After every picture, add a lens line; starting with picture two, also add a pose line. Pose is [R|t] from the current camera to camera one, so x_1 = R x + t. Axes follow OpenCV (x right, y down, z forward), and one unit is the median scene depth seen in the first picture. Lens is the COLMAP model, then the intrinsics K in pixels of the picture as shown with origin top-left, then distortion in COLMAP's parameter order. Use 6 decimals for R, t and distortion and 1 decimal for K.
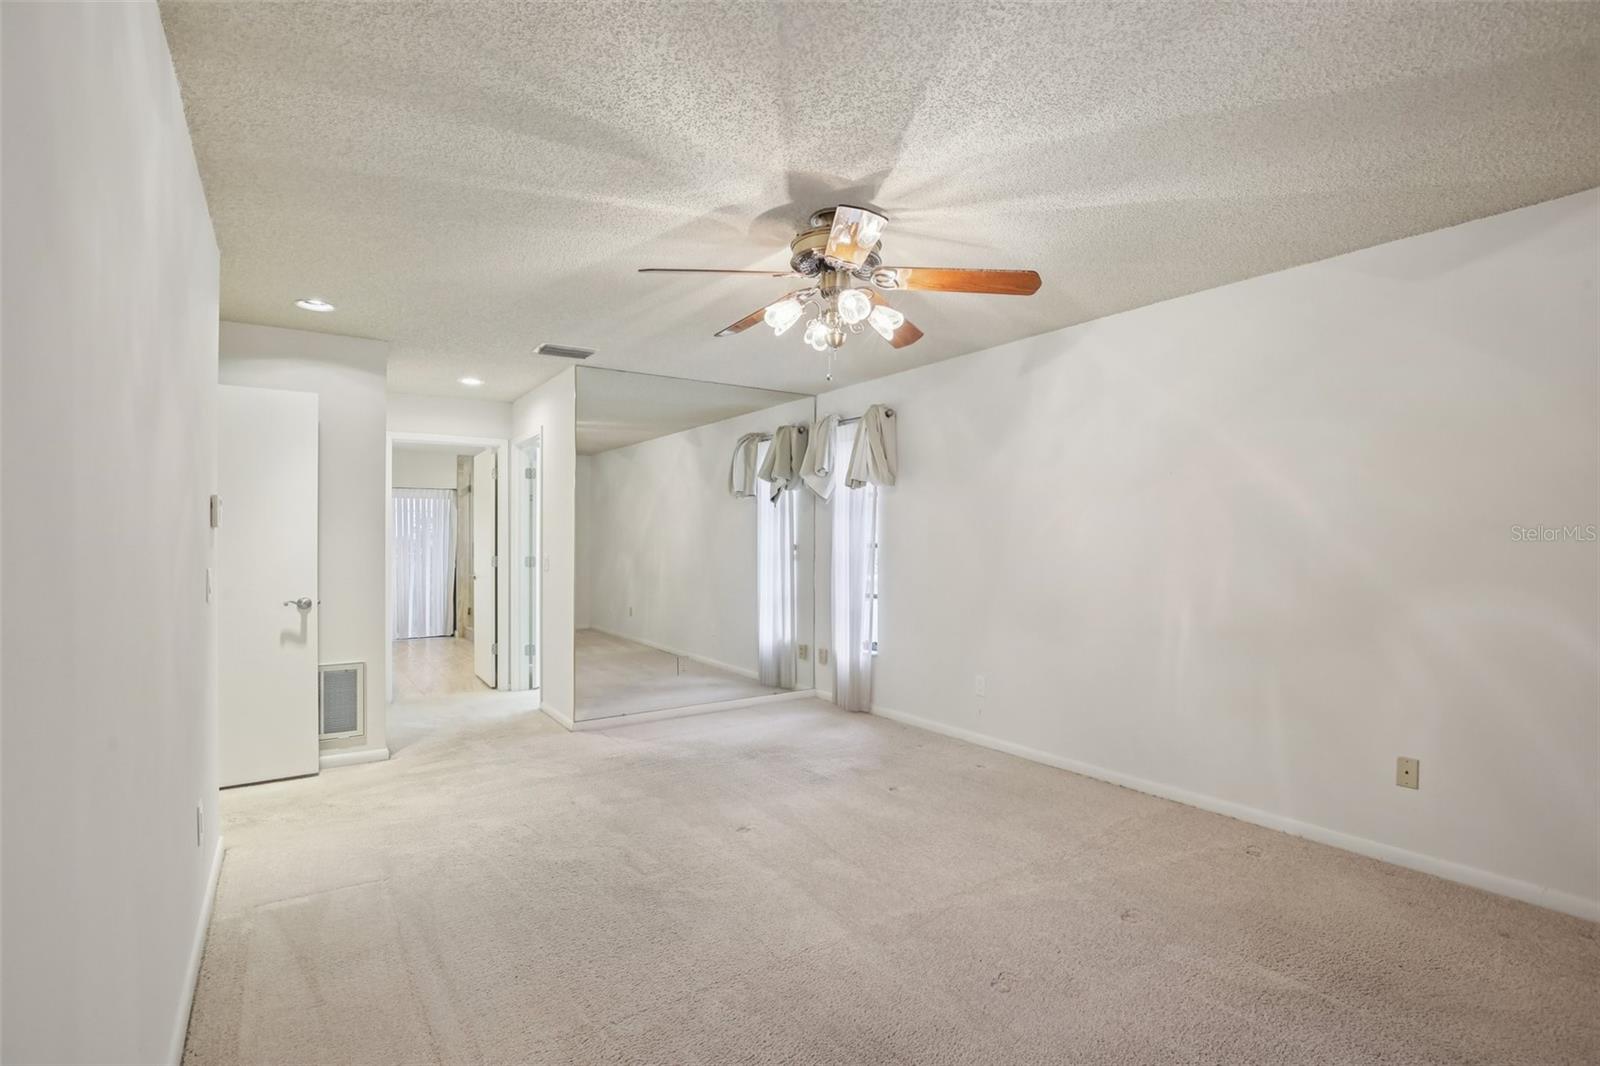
lens RADIAL K [[743.8, 0, 800.5], [0, 743.8, 534.6], [0, 0, 1]] dist [-0.032543, 0.006351]
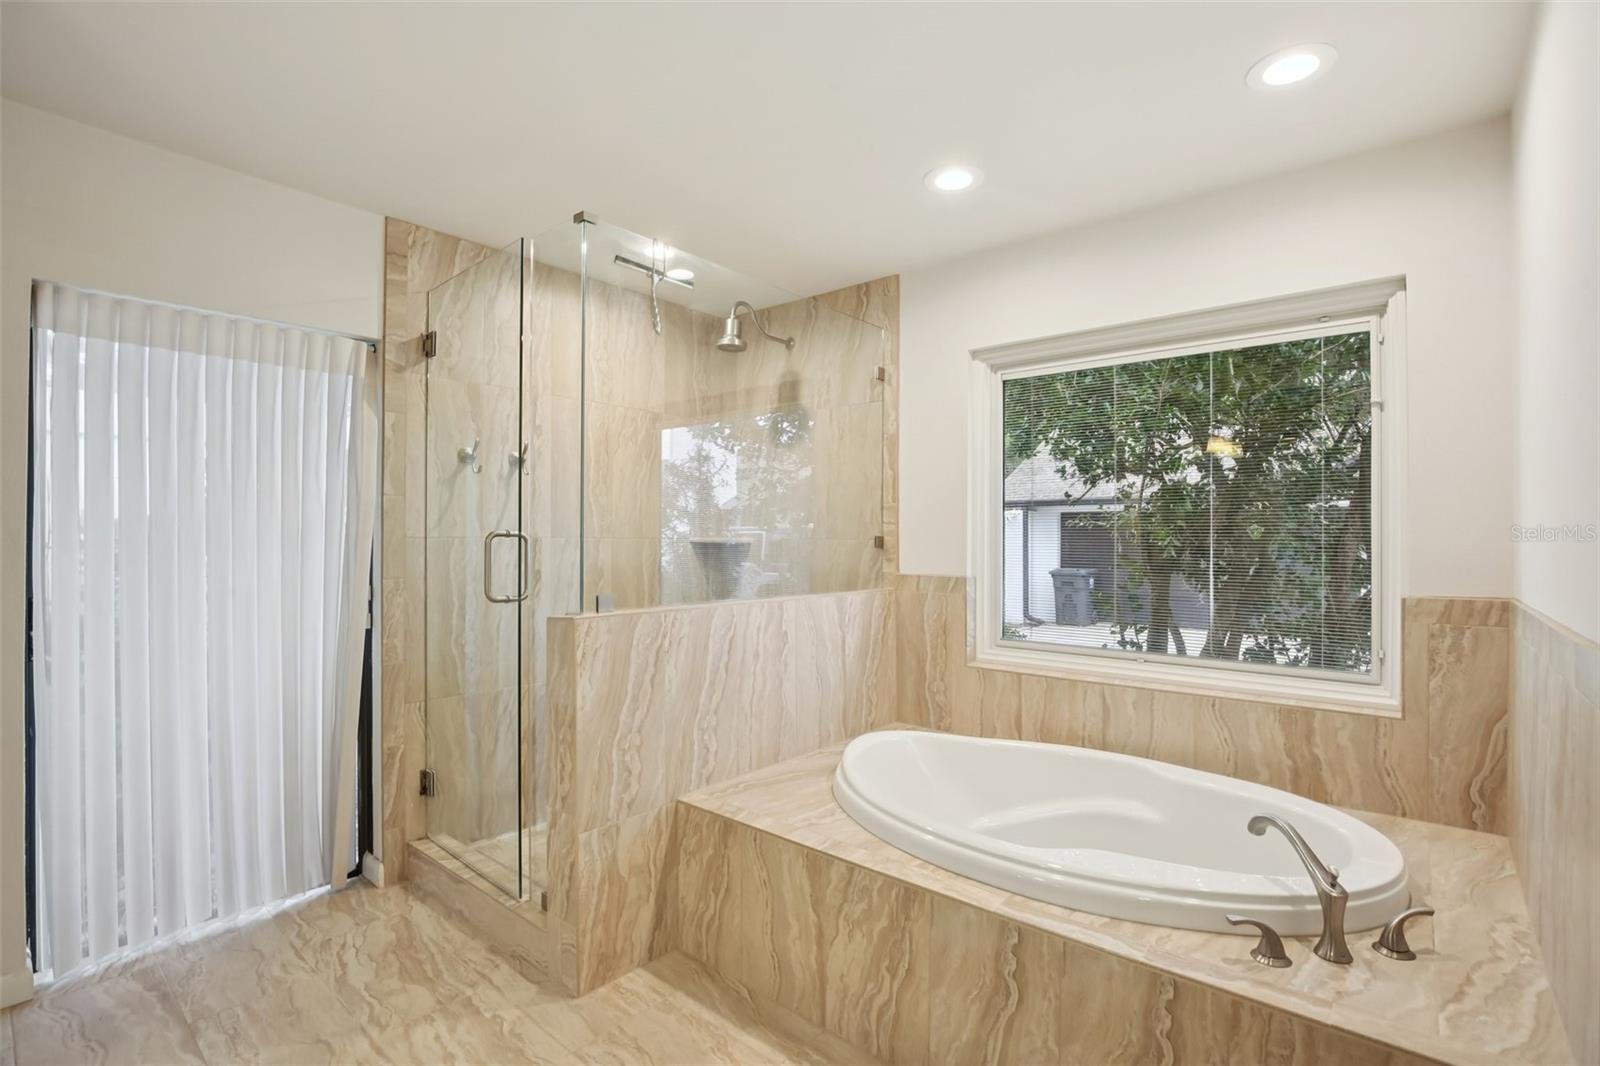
lens RADIAL K [[743.8, 0, 807.8], [0, 743.8, 538.8], [0, 0, 1]] dist [-0.032543, 0.006351]
pose [[0.967278, 0.008925, 0.253562, -0.380143], [-0.009673, 0.999952, 0.001703, 0.009830], [-0.253535, -0.004100, 0.967318, 0.696166]]
